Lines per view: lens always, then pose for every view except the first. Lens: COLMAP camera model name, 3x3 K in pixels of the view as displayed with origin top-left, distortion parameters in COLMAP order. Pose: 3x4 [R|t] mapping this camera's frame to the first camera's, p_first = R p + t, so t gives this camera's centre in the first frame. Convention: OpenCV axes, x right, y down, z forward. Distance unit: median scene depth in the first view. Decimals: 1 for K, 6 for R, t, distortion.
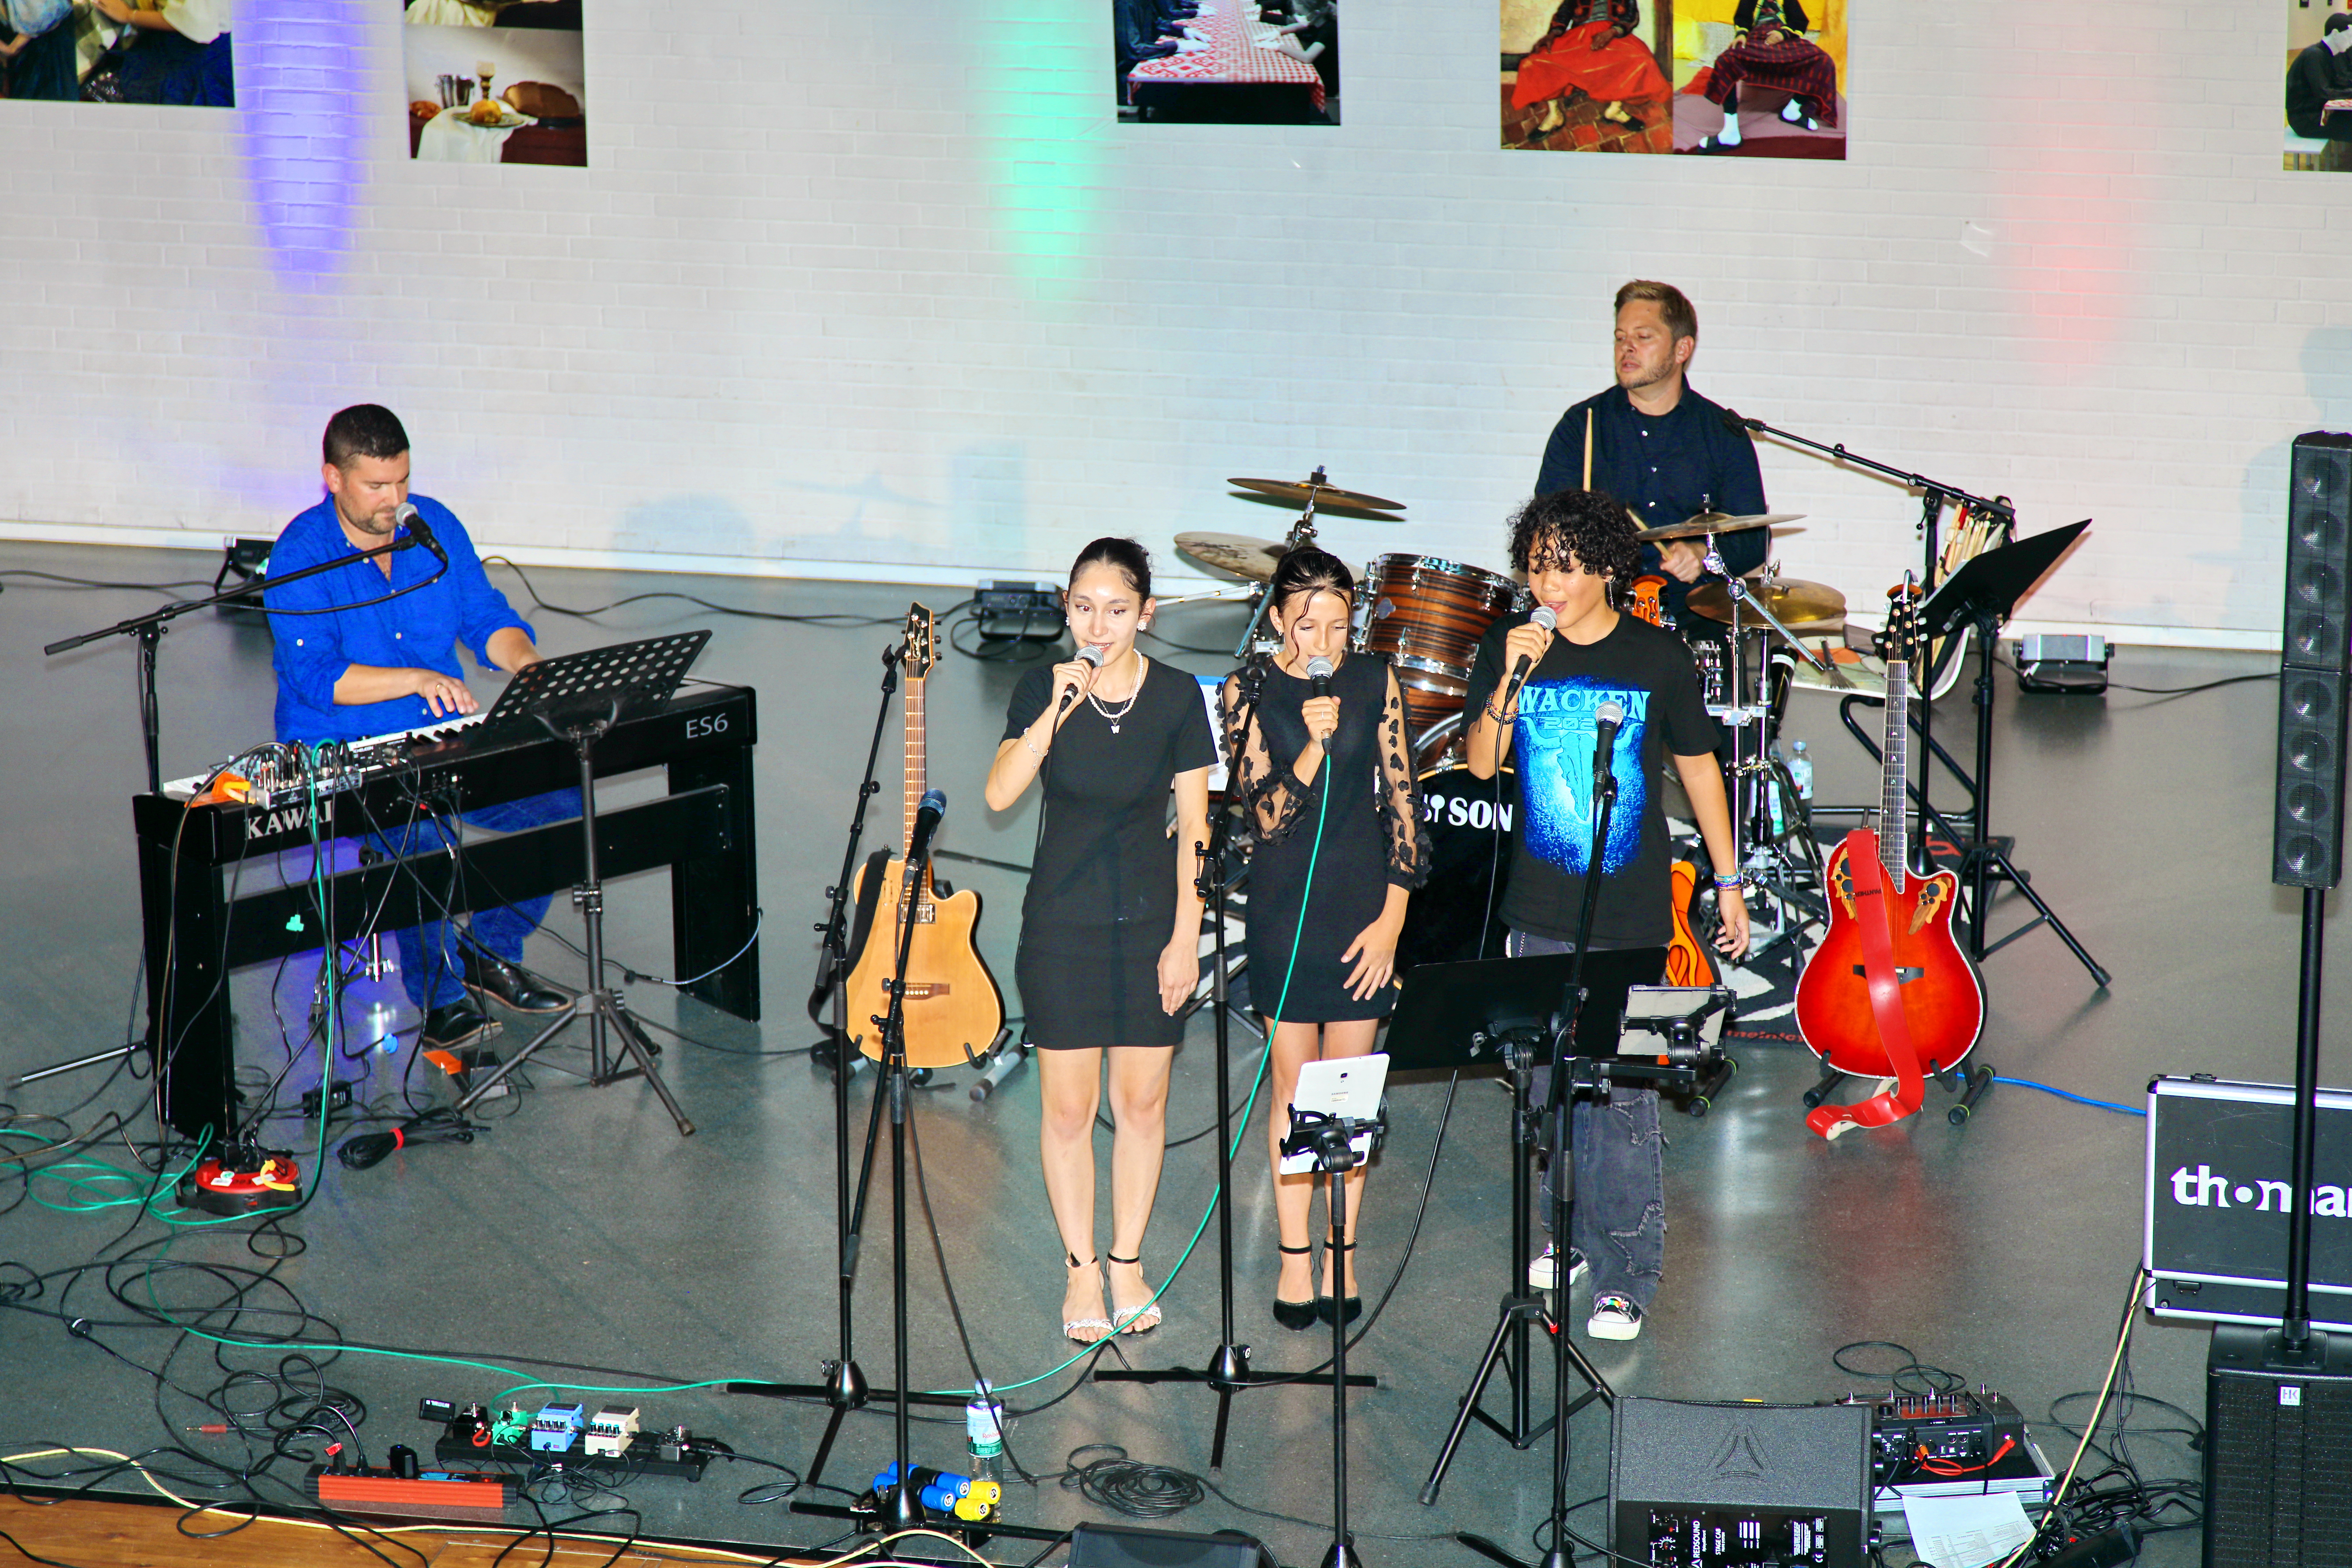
lens RADIAL K [[6772.8, 0, 1165.6], [0, 6772.8, 798.9], [0, 0, 1]] dist [0.022217, 0.000000]
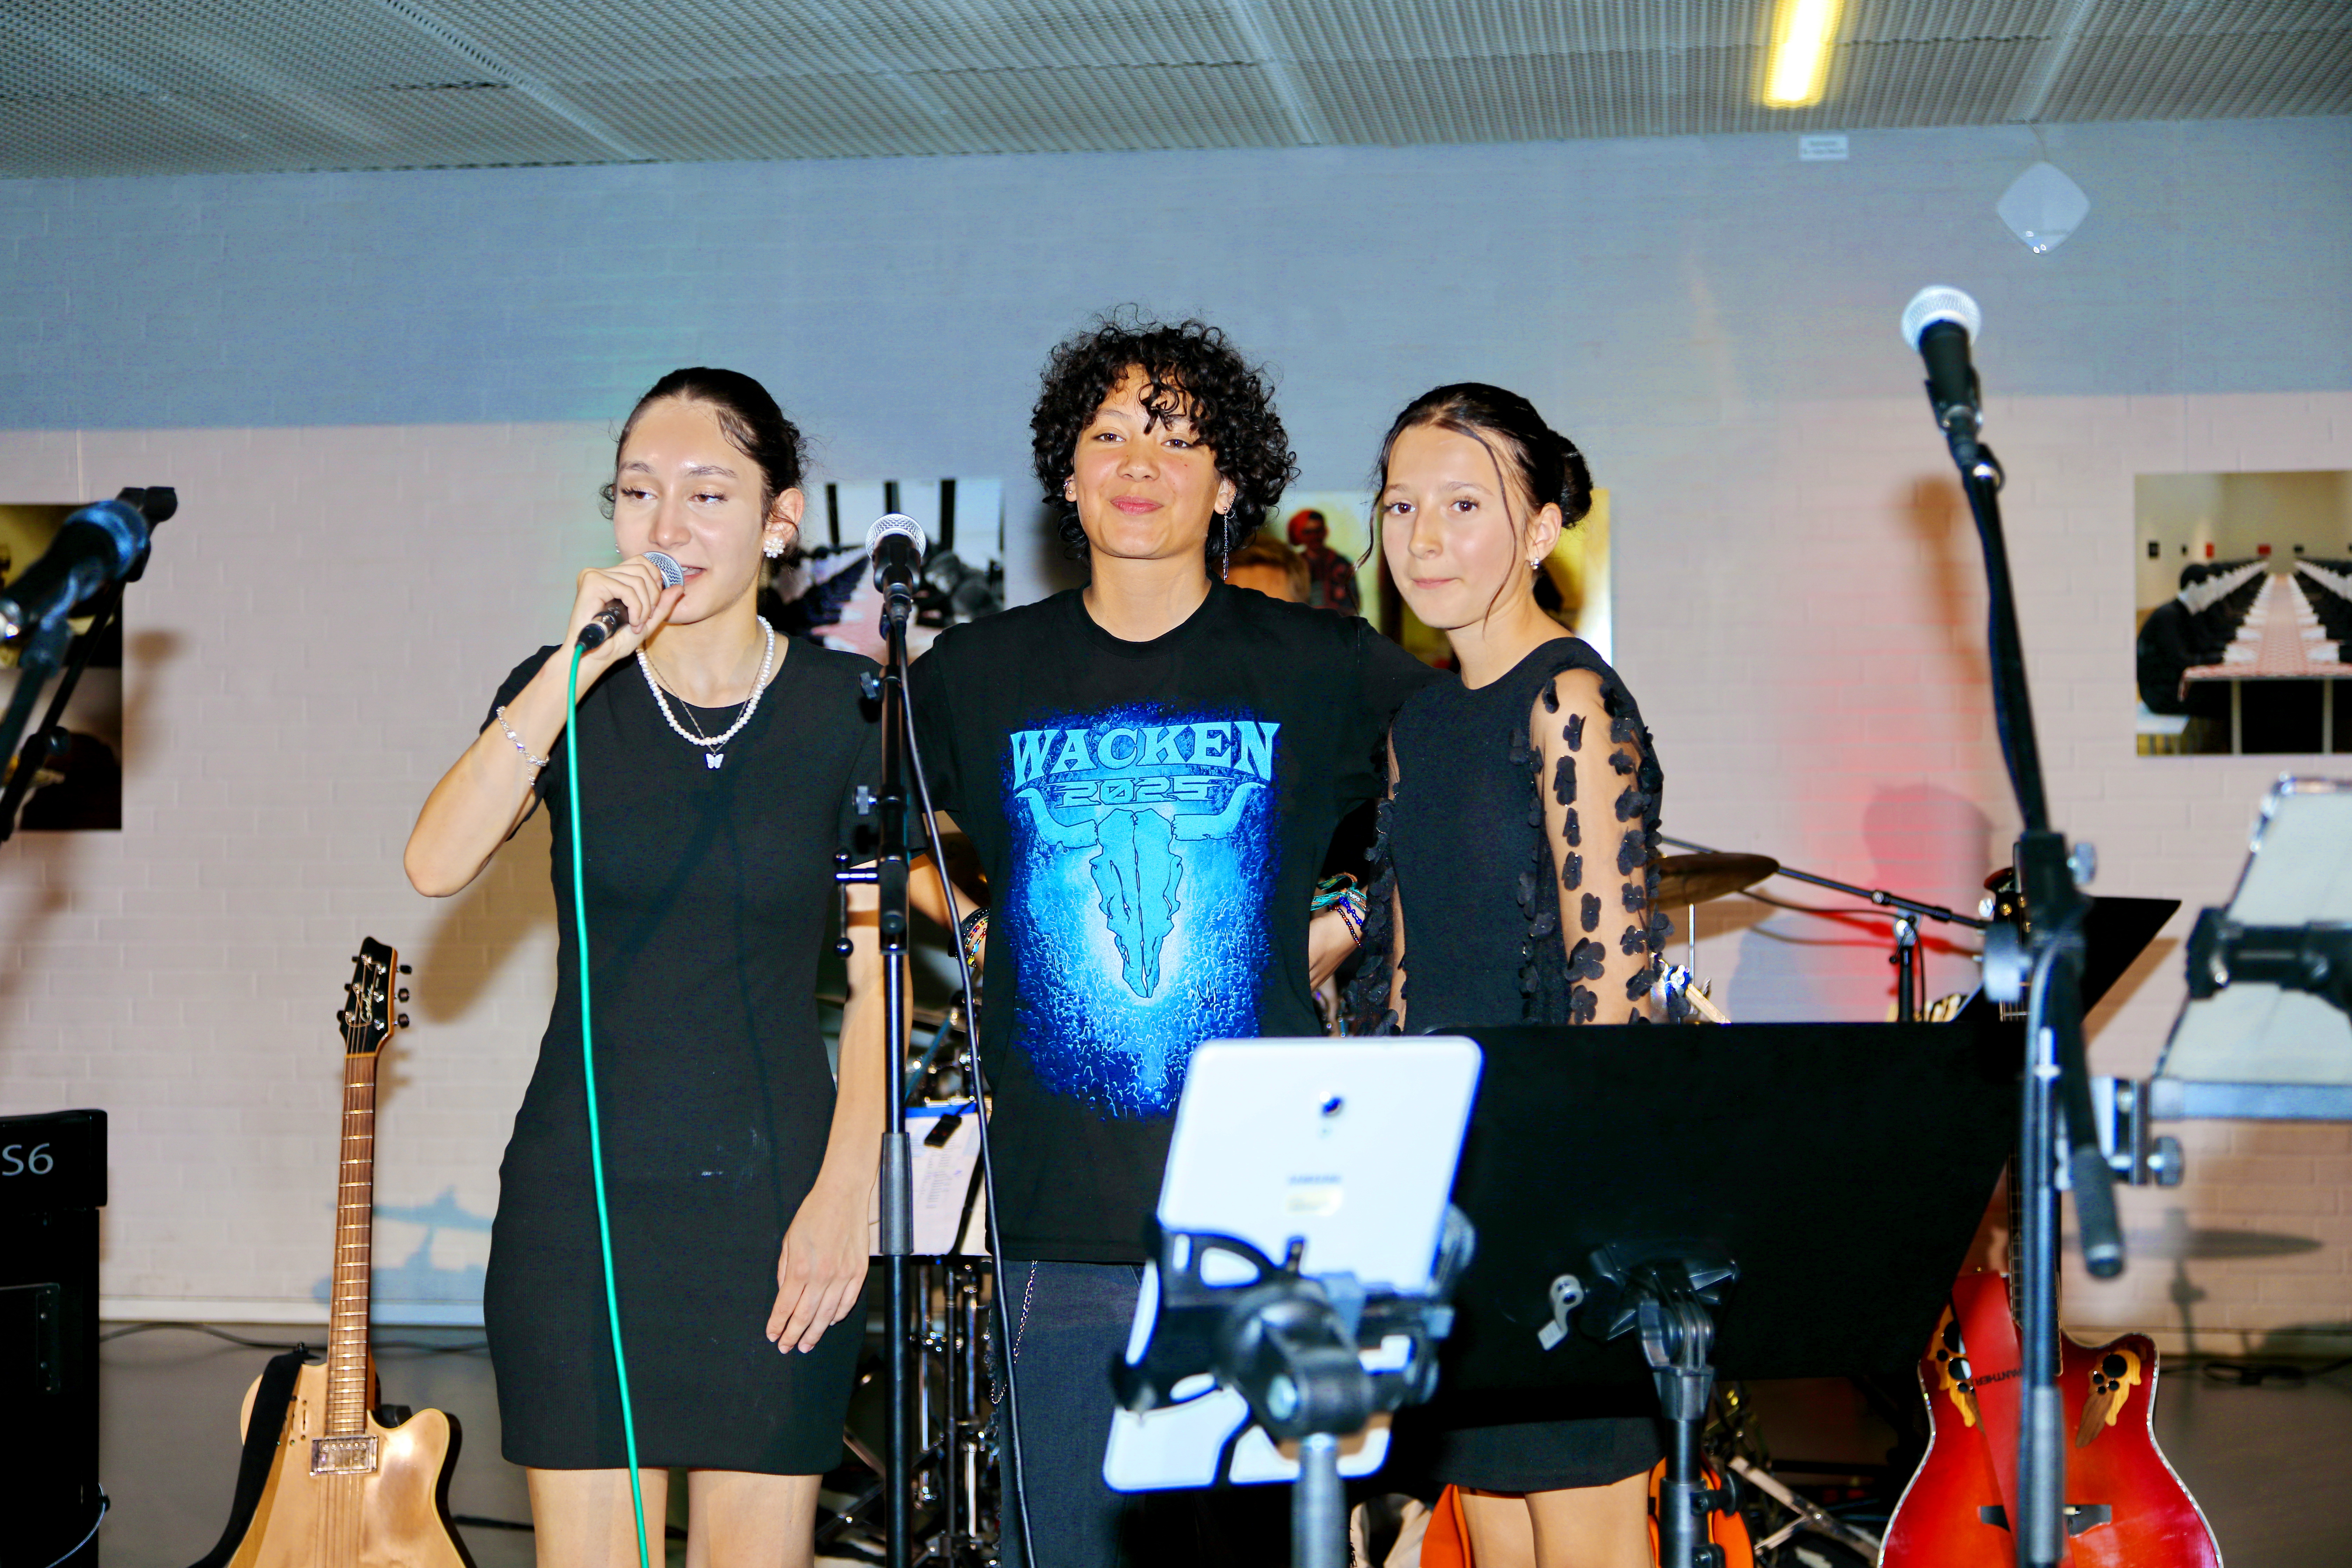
lens RADIAL K [[3805.0, 0, 1139.4], [0, 3805.0, 762.8], [0, 0, 1]] dist [0.036101, 0.000000]
pose [[0.996485, 0.010457, 0.083116, 0.002495], [0.015917, 0.950469, -0.310410, 0.052391], [-0.082245, 0.310642, 0.946962, 0.558544]]
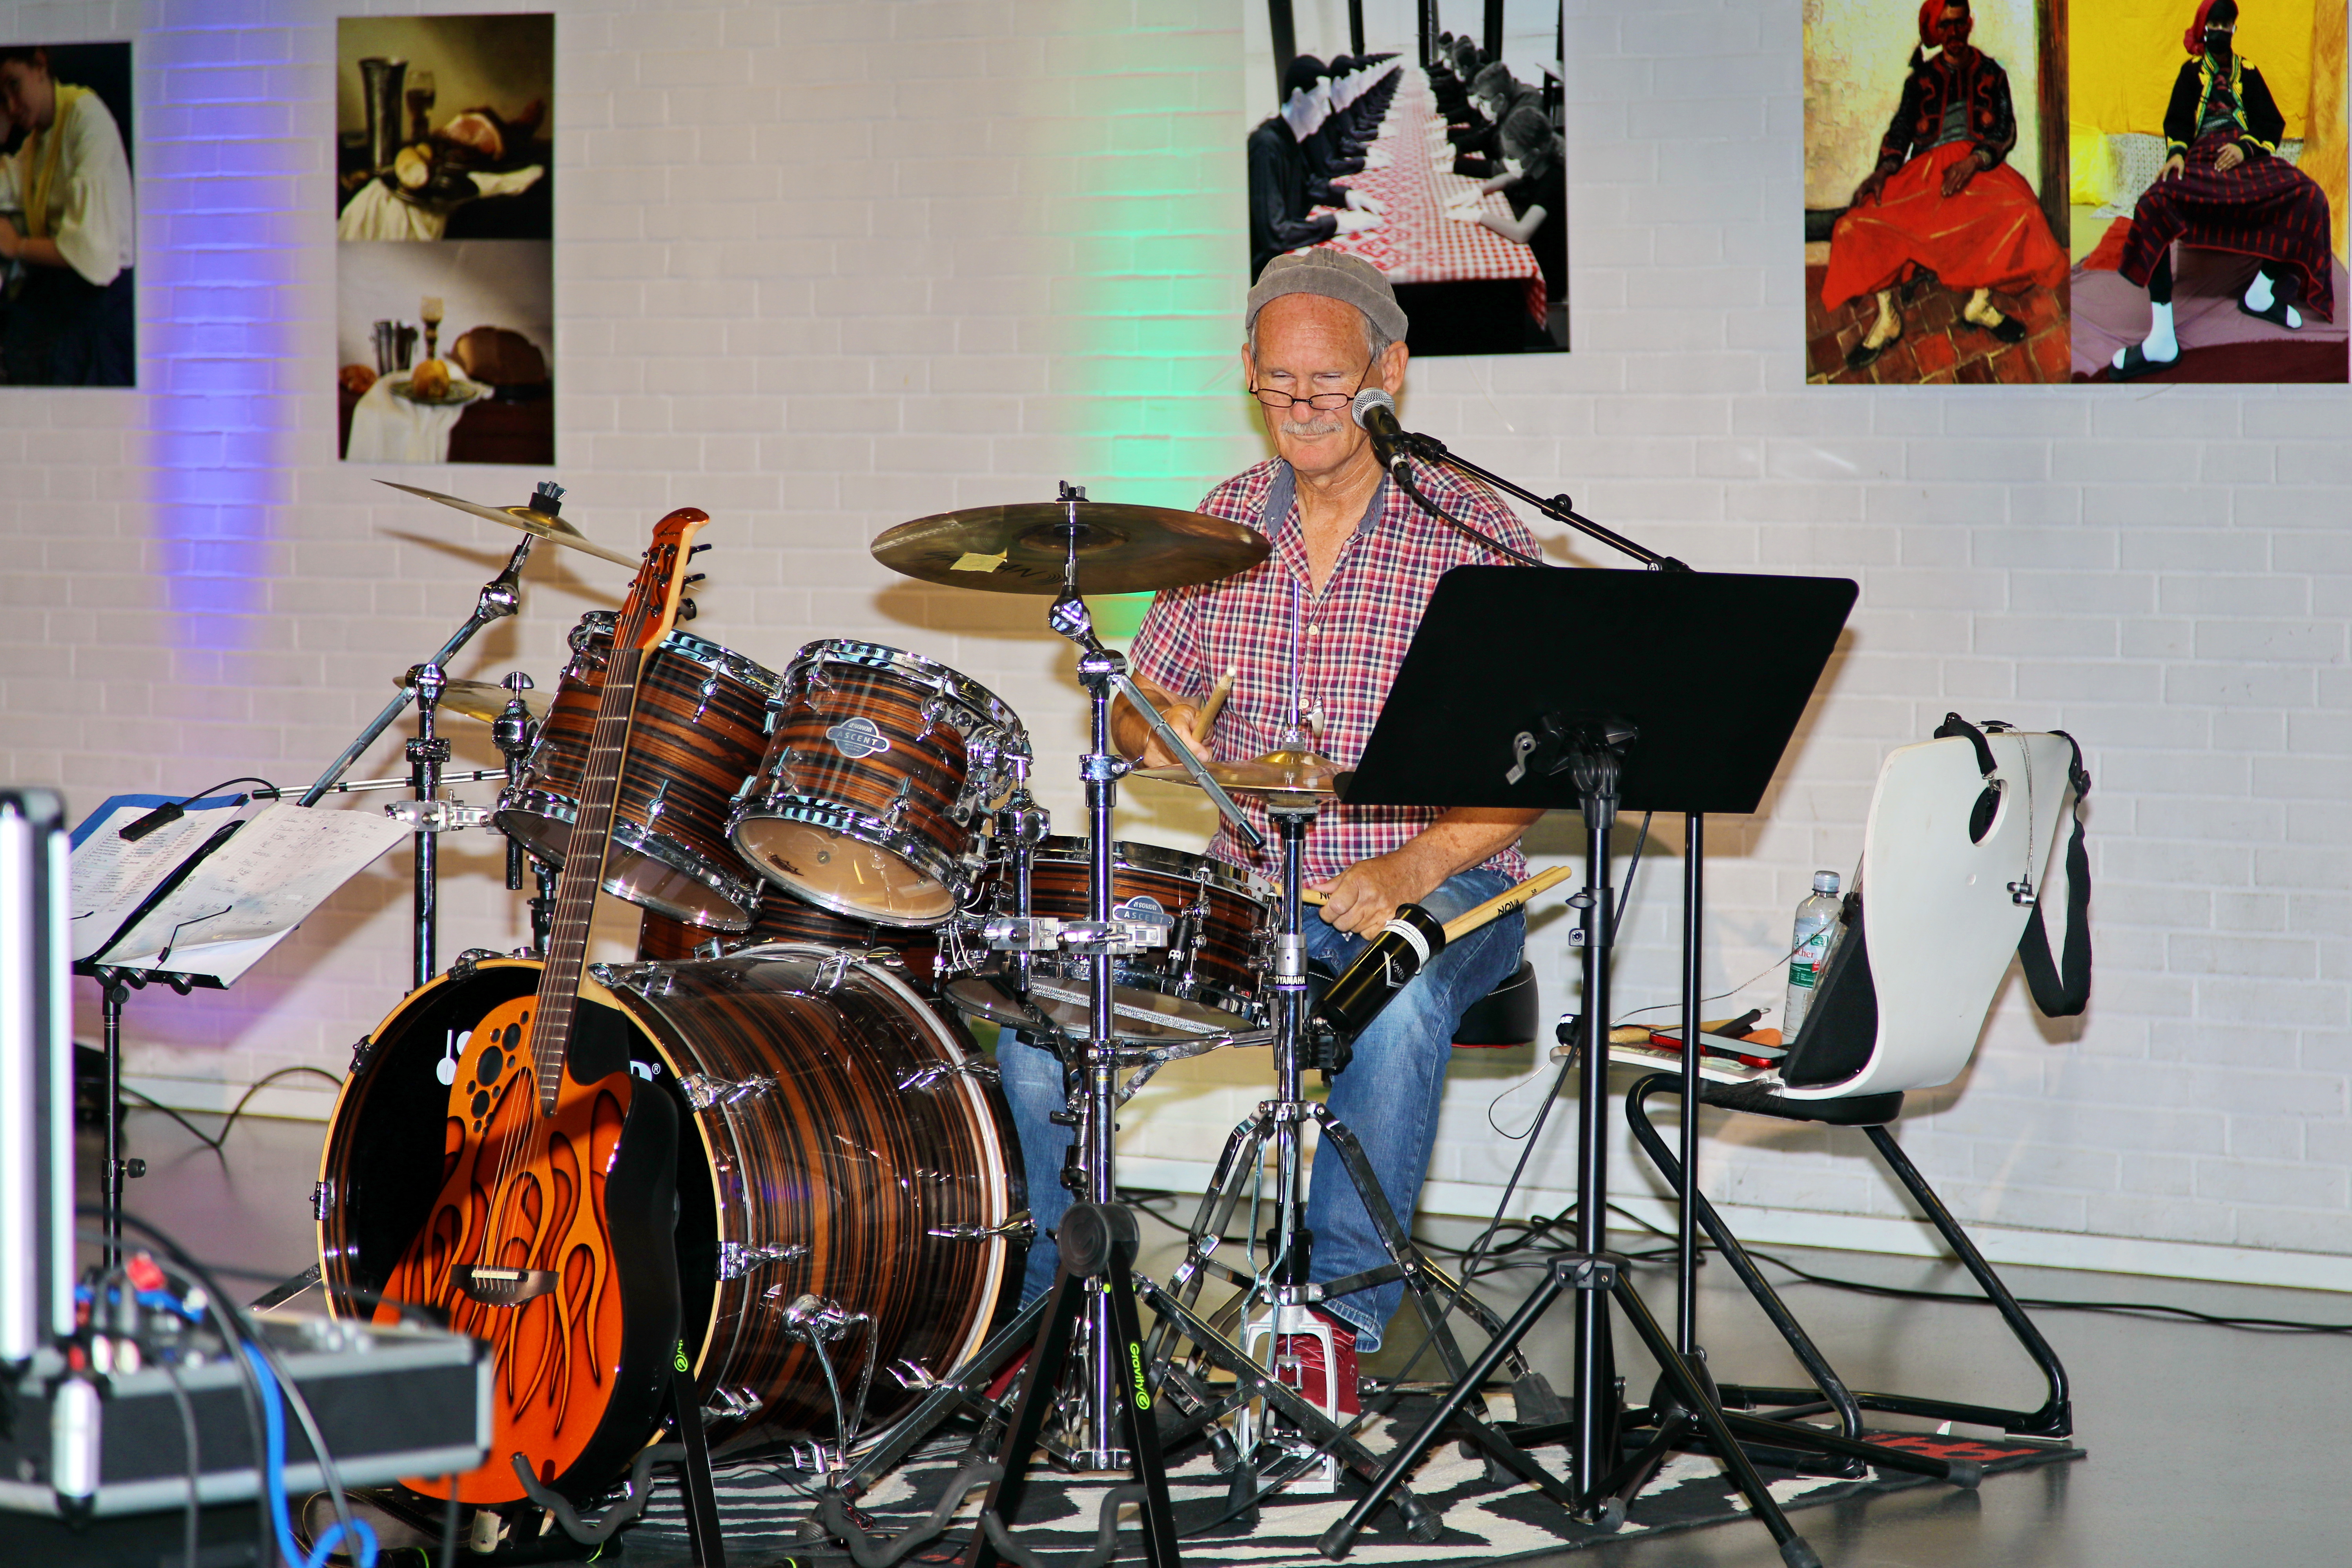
lens RADIAL K [[7572.9, 0, 1261.4], [0, 7572.9, 698.9], [0, 0, 1]] dist [0.025783, 0.000000]
pose [[0.905004, 0.032308, -0.424174, 0.279971], [-0.144032, 0.961492, -0.234067, 0.083528], [0.400277, 0.272926, 0.874808, 0.449185]]
